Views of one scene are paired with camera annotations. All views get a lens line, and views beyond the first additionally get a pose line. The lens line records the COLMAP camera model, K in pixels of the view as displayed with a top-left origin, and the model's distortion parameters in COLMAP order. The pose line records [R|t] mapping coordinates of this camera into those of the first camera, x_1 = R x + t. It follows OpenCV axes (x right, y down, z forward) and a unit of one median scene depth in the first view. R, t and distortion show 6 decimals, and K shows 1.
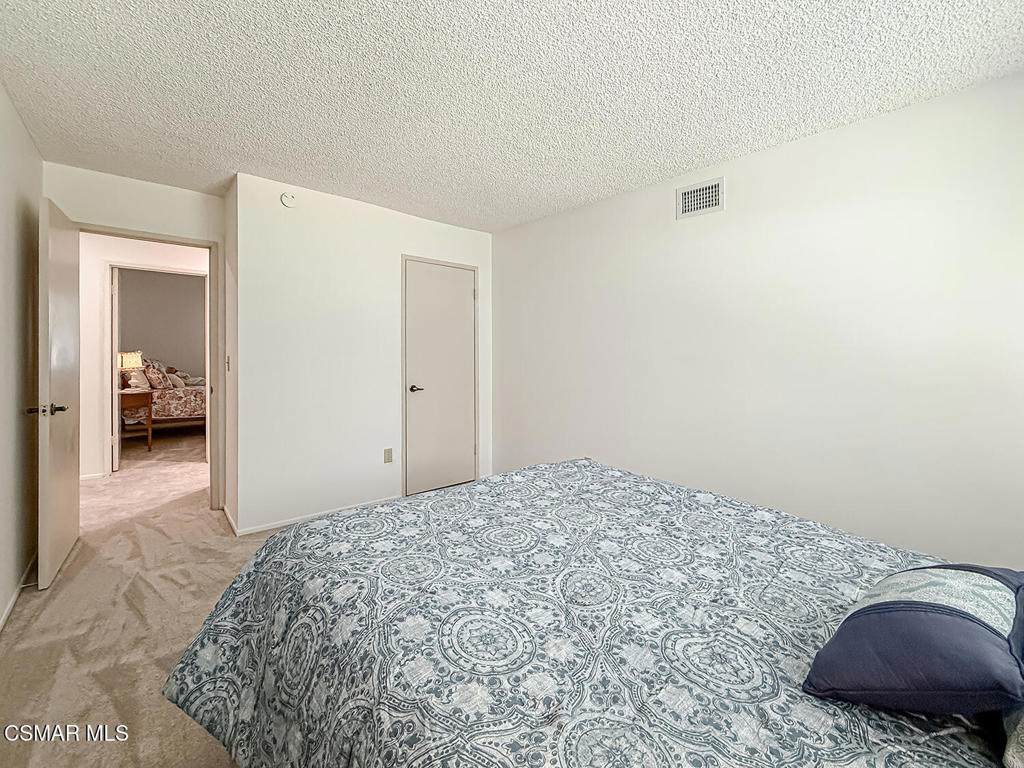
lens RADIAL K [[423.7, 0, 513.2], [0, 423.7, 379.8], [0, 0, 1]] dist [-0.001197, 0.000102]
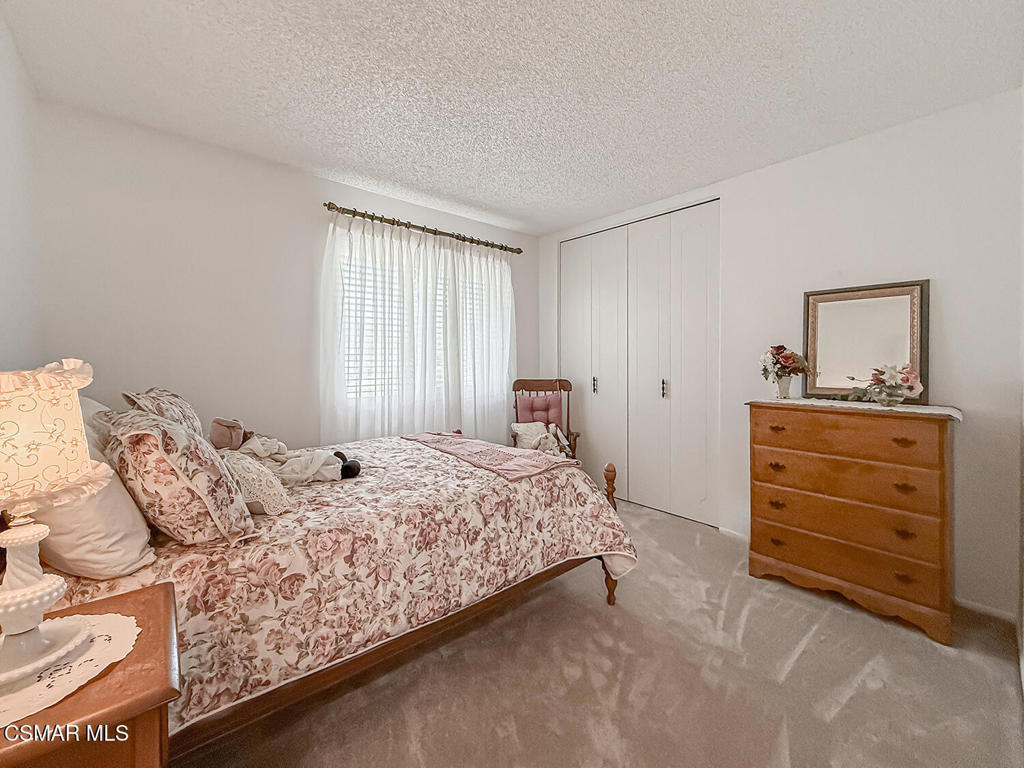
lens RADIAL K [[423.7, 0, 510.8], [0, 423.7, 381.7], [0, 0, 1]] dist [-0.001197, 0.000102]
pose [[0.999683, -0.000546, 0.025153, -0.688833], [0.000400, 0.999983, 0.005844, -0.059285], [-0.025156, -0.005832, 0.999667, 0.792375]]
